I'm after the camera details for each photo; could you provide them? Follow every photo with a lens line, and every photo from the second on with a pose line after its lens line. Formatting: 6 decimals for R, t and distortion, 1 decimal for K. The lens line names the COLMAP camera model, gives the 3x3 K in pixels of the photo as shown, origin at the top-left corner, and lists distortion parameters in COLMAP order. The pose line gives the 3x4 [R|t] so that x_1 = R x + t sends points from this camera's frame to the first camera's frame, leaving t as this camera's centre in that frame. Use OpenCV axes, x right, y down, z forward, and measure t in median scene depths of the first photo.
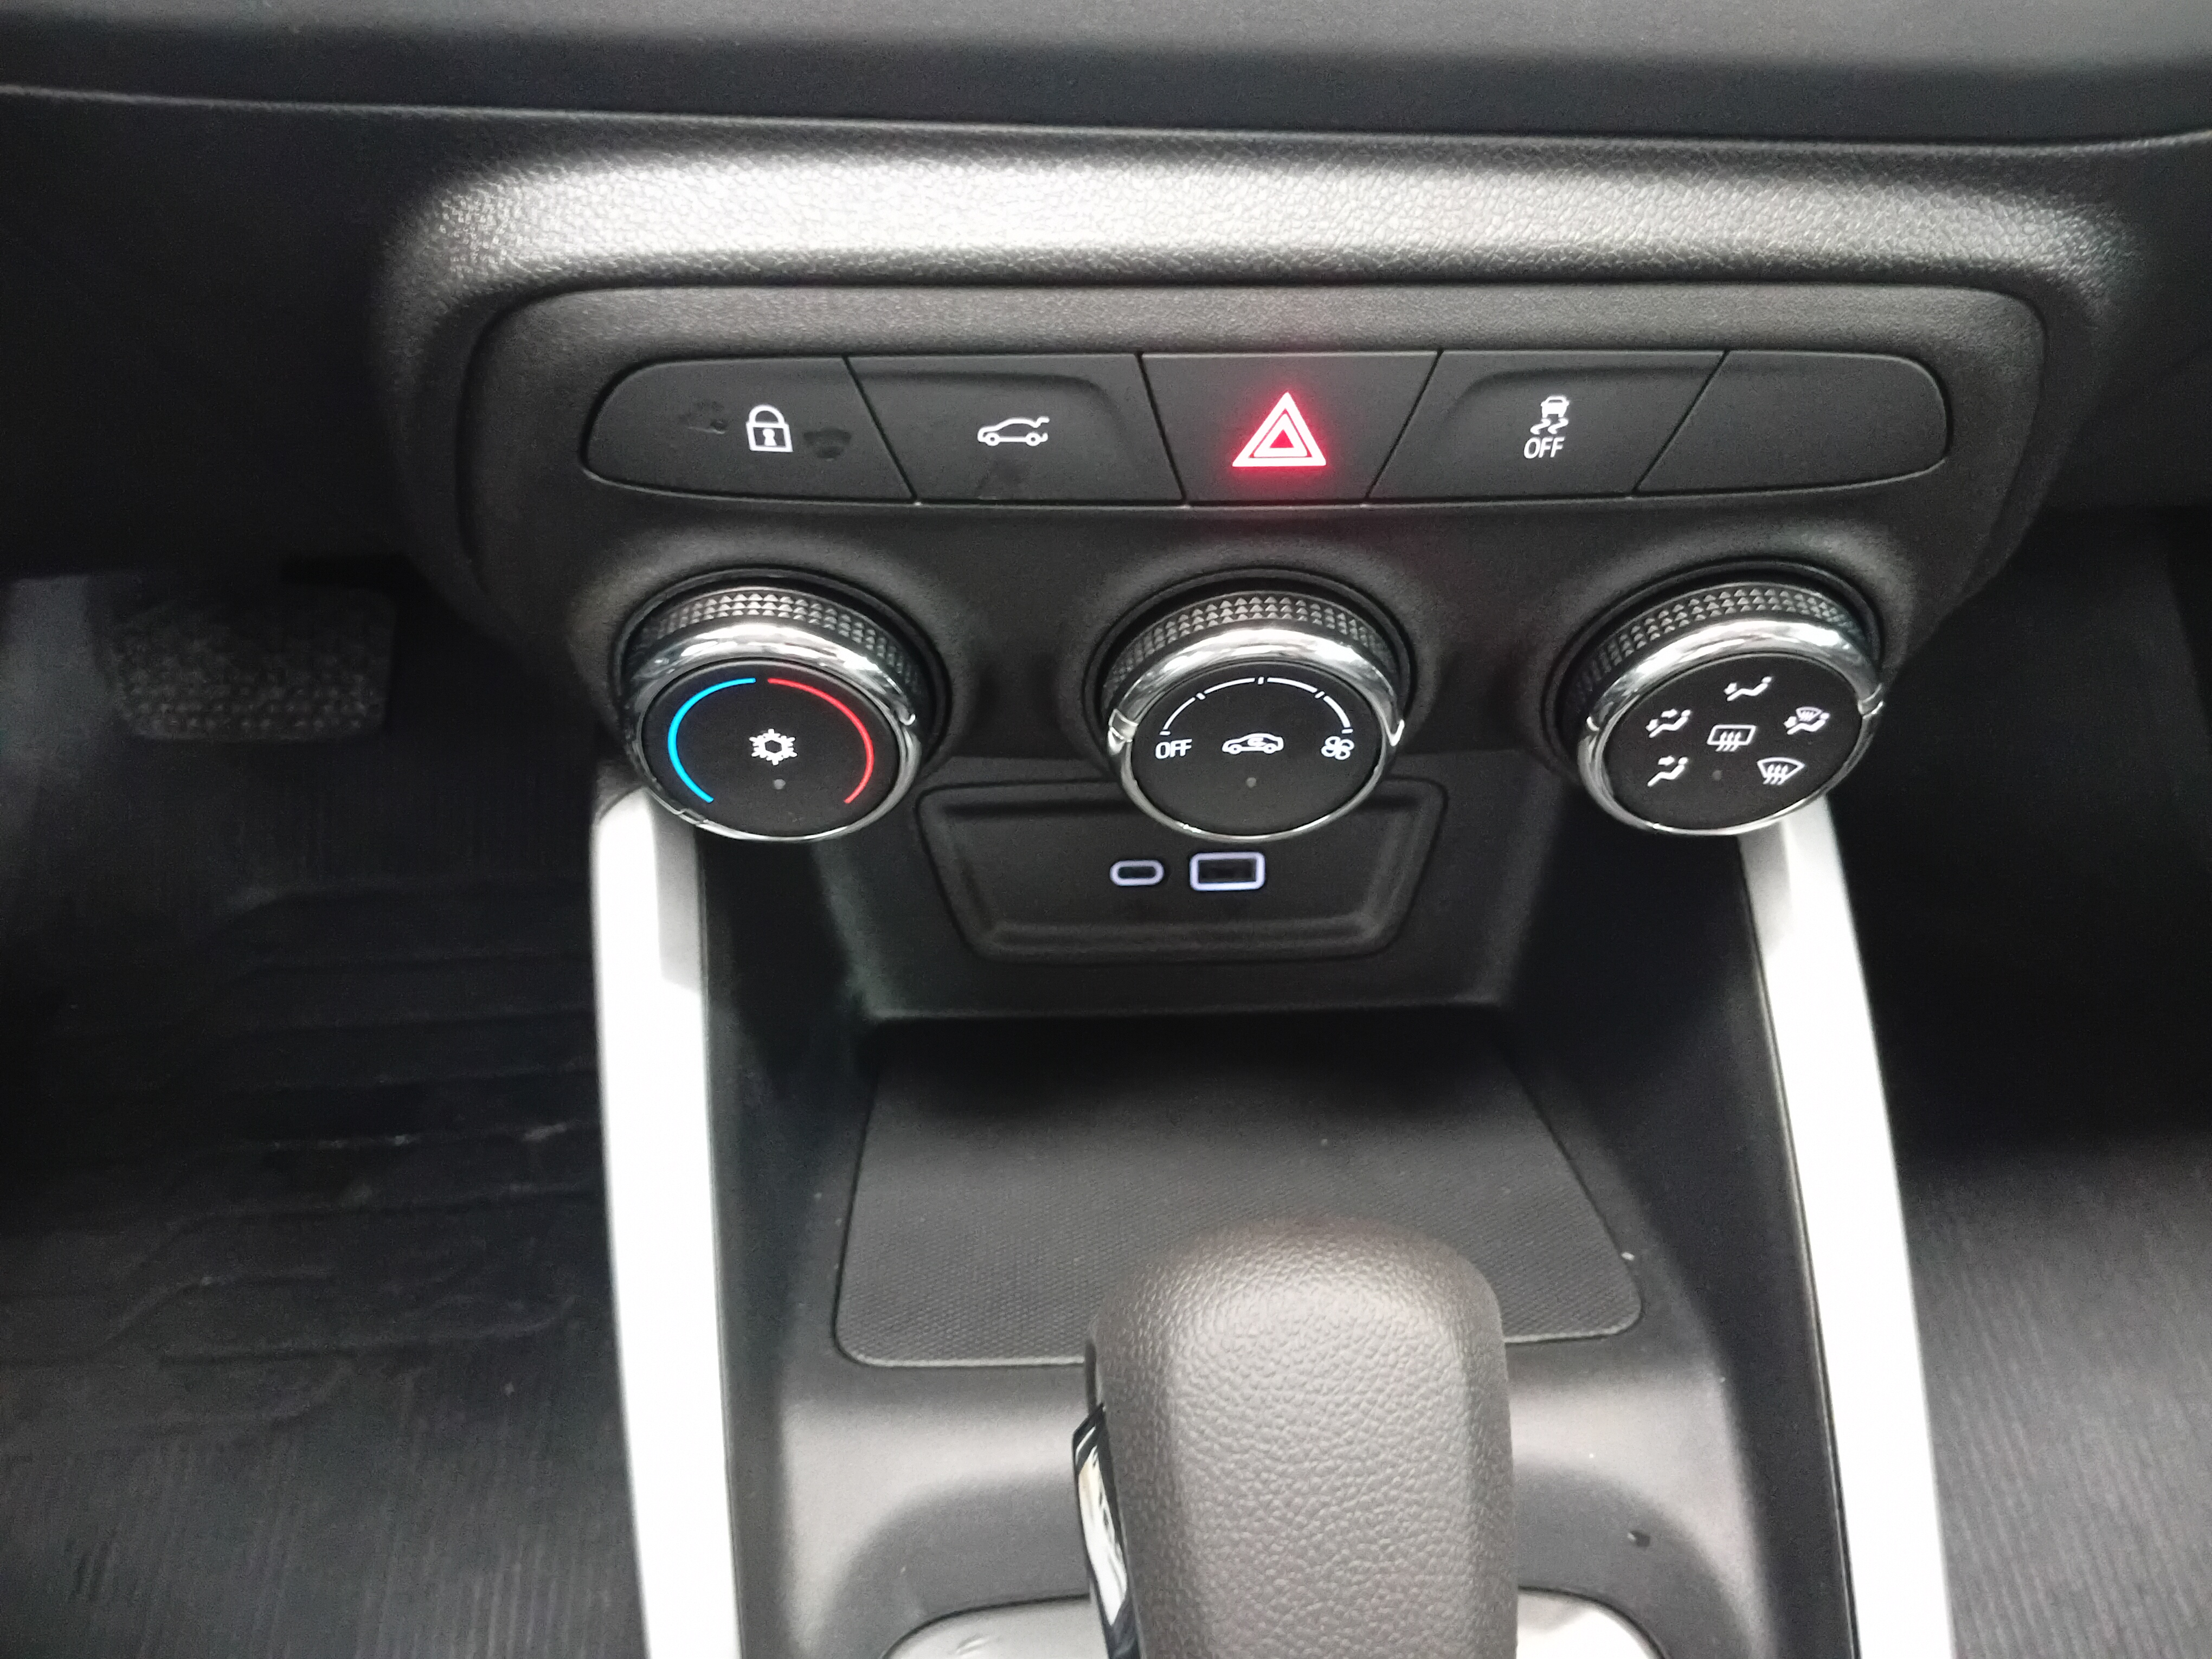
lens RADIAL K [[1711.5, 0, 1102.9], [0, 1711.5, 831.0], [0, 0, 1]] dist [0.030923, -0.050732]
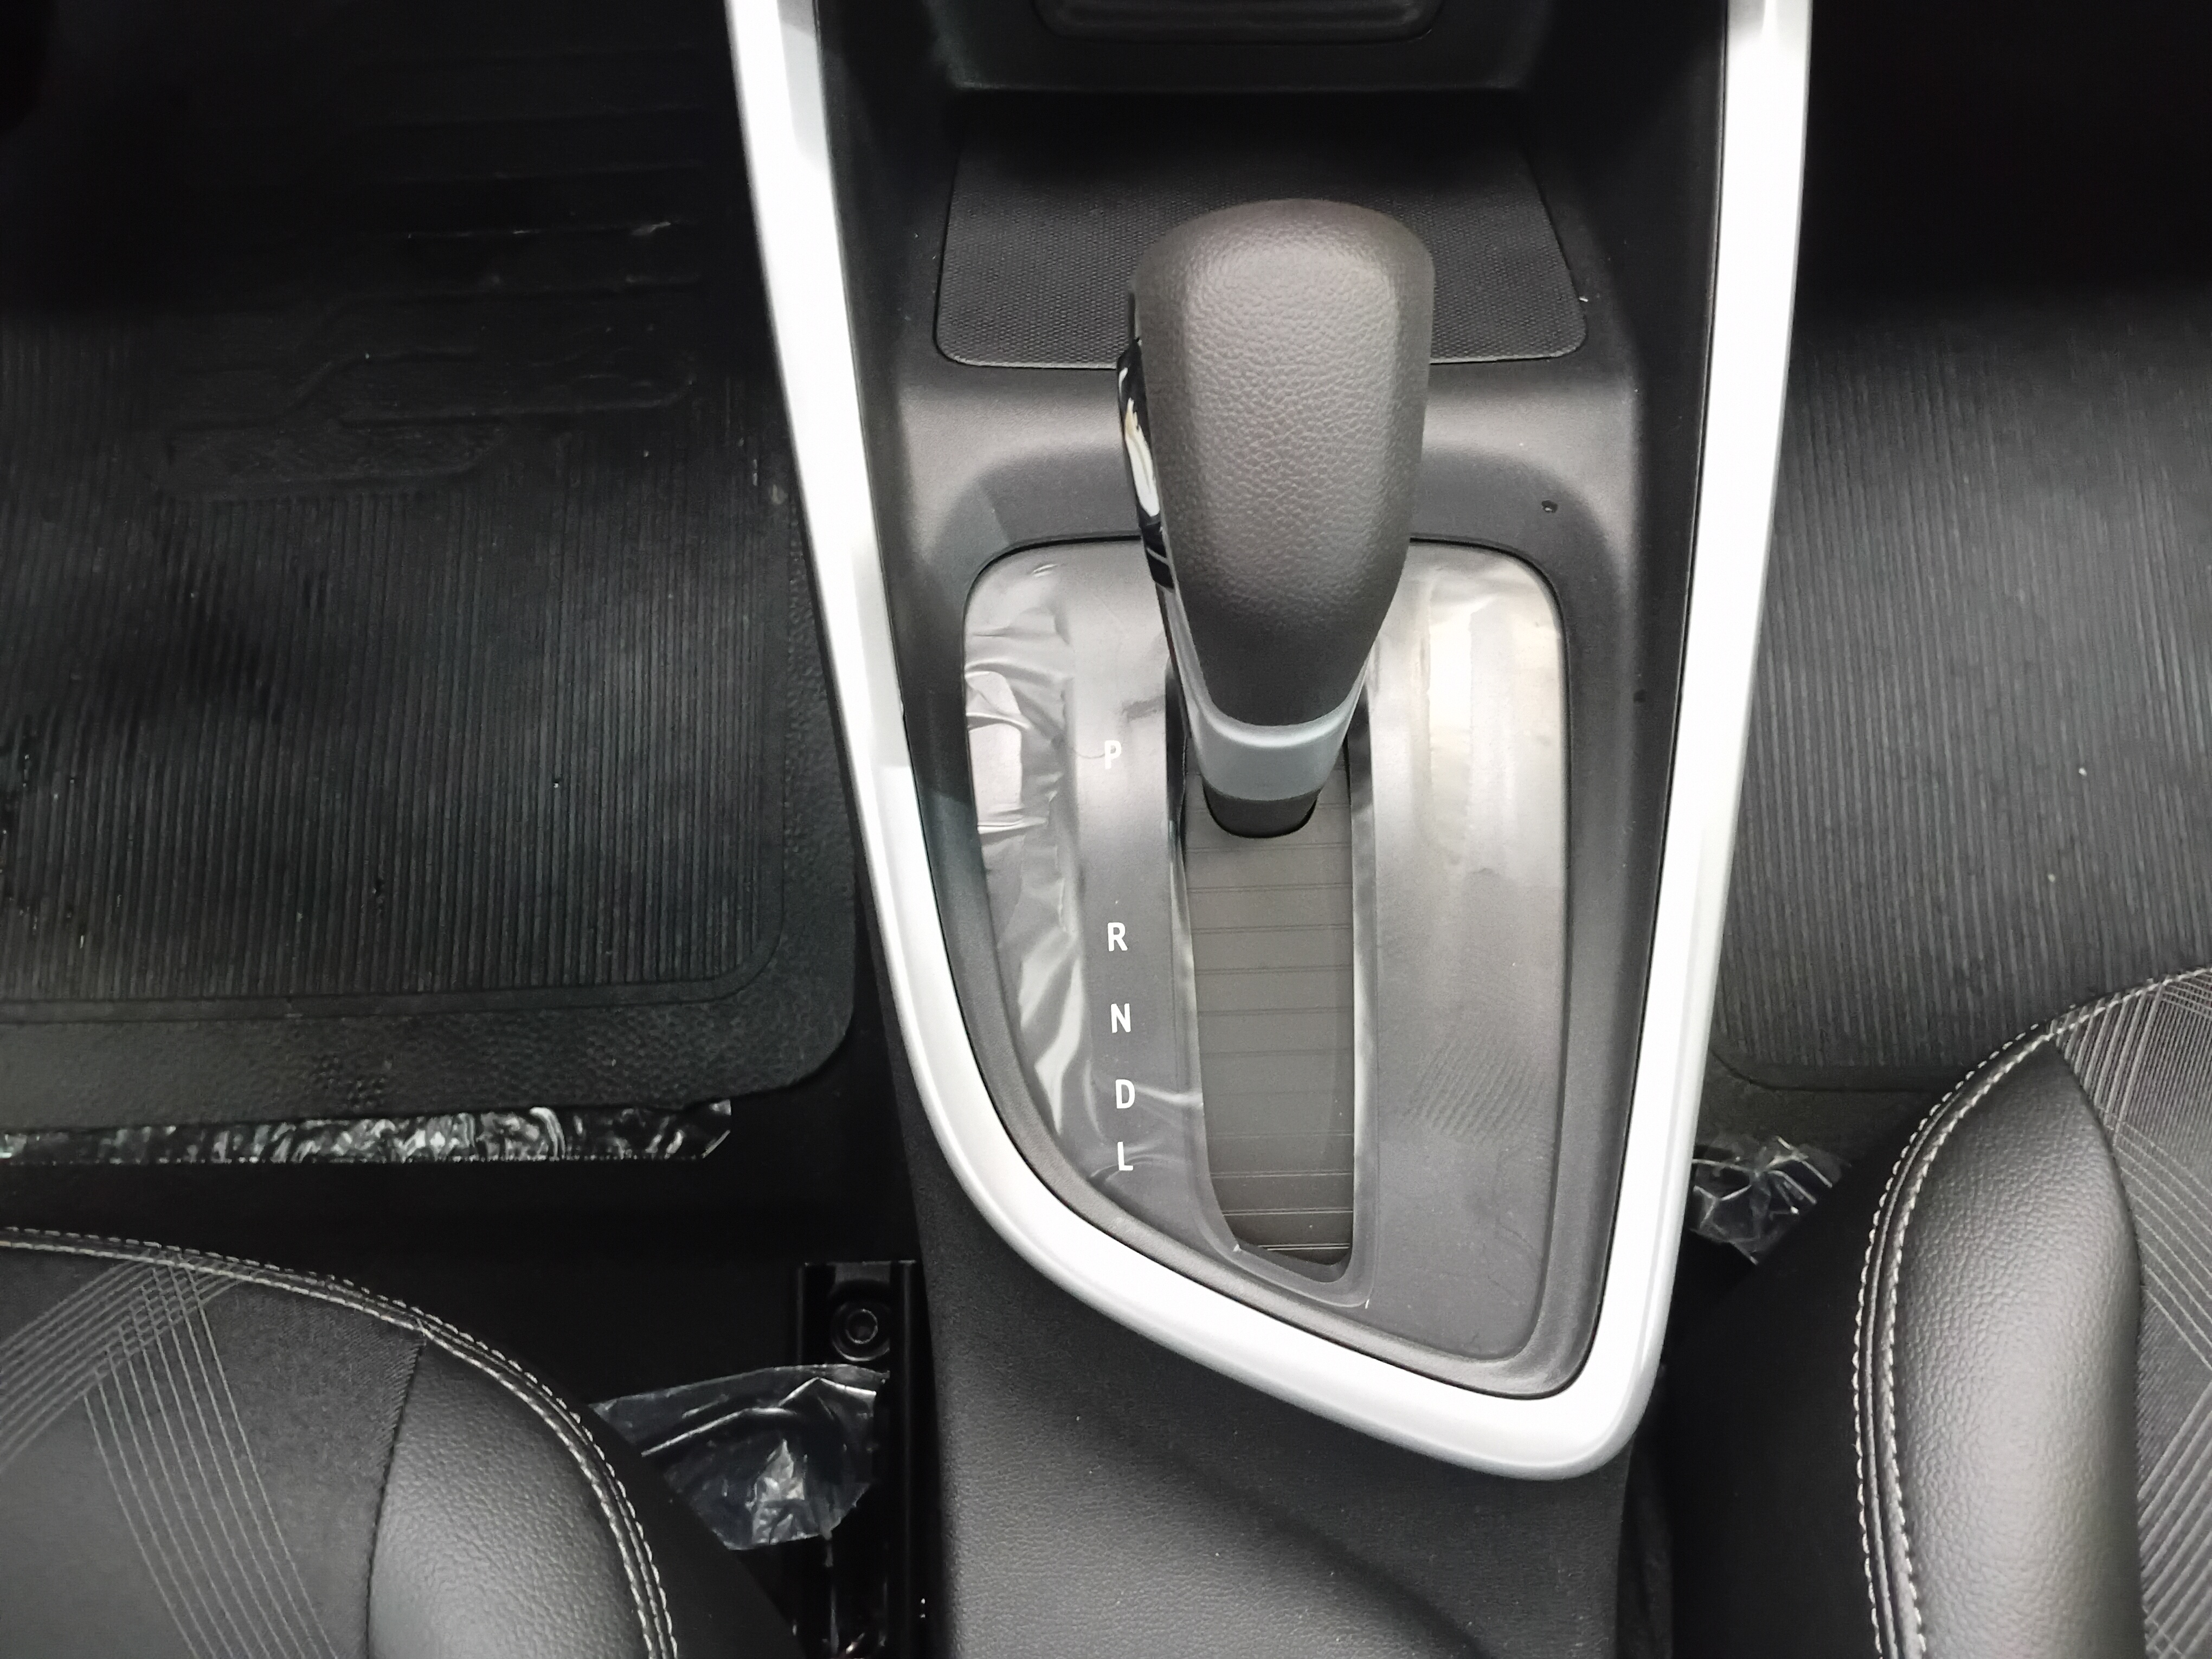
lens RADIAL K [[1711.5, 0, 1113.1], [0, 1711.5, 827.1], [0, 0, 1]] dist [0.030923, -0.050732]
pose [[0.998854, 0.039750, -0.026652, 0.025726], [-0.023538, 0.892916, 0.449608, 0.053011], [0.041670, -0.448466, 0.892828, -0.335057]]
